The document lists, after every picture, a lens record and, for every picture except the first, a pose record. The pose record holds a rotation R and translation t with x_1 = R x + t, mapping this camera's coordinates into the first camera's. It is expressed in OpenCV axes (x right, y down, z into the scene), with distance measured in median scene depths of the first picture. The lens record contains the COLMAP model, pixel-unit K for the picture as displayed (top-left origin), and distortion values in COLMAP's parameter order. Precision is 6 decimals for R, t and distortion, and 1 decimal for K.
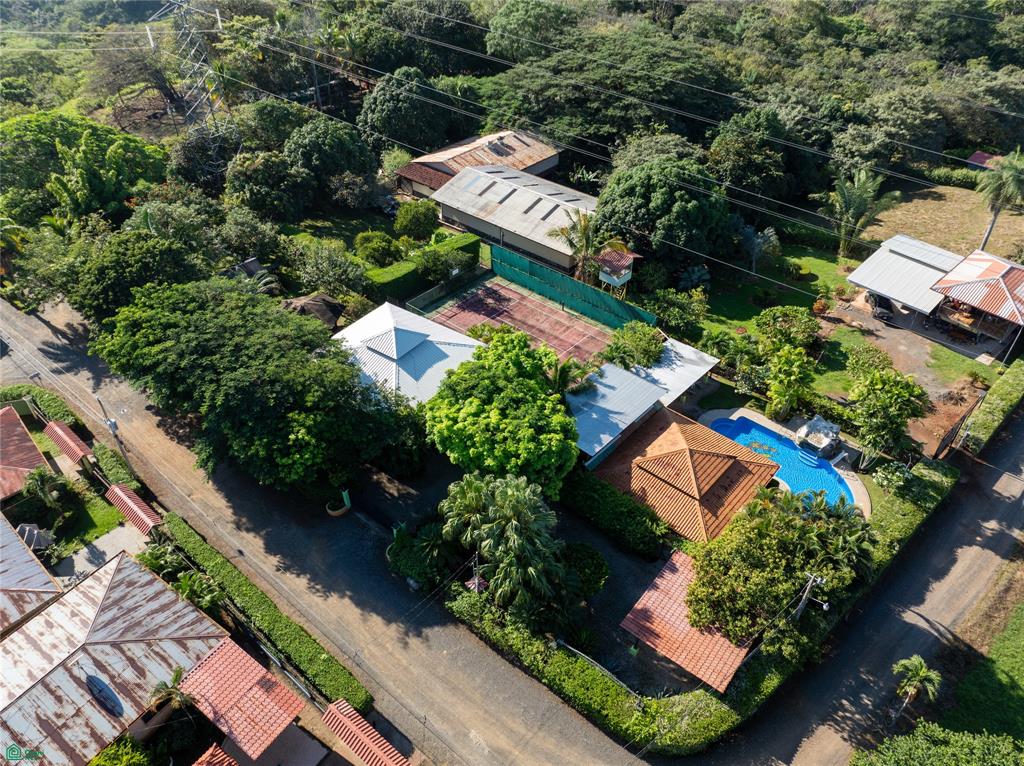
lens RADIAL K [[685.2, 0, 512.0], [0, 685.2, 383.0], [0, 0, 1]] dist [-0.000283, -0.000741]
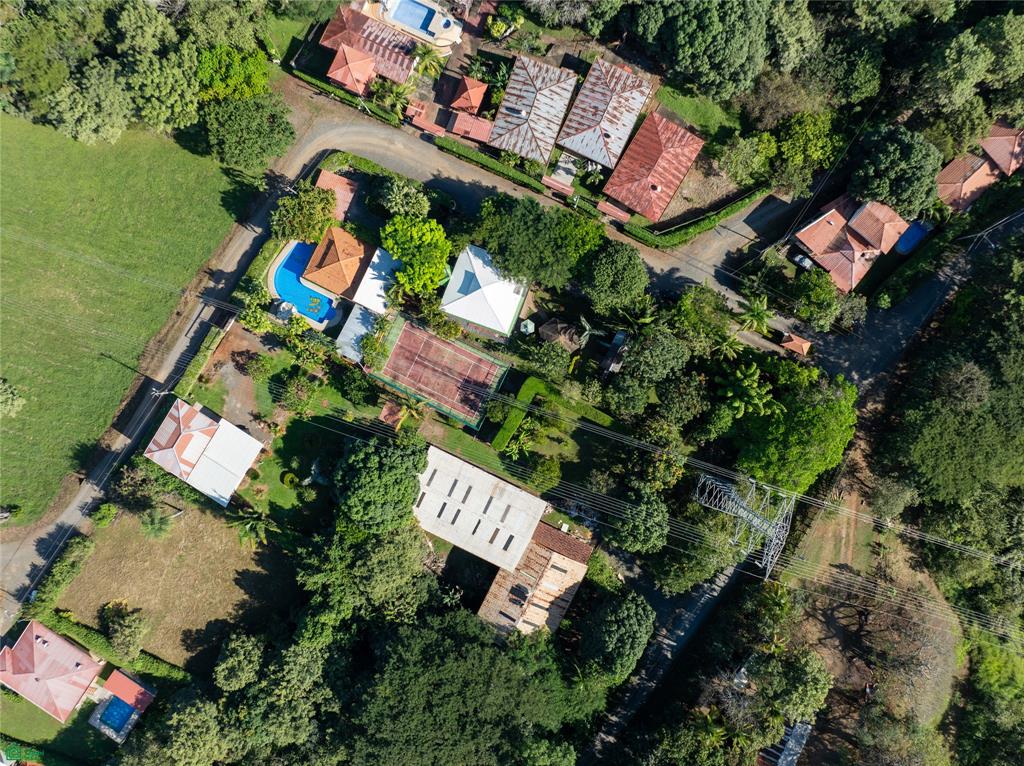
lens RADIAL K [[685.2, 0, 512.0], [0, 685.2, 383.0], [0, 0, 1]] dist [-0.000283, -0.000741]
pose [[-0.967305, 0.252826, 0.019988, -0.230263], [-0.159855, -0.668988, 0.725880, -1.794318], [0.196893, 0.698953, 0.687531, -0.194782]]
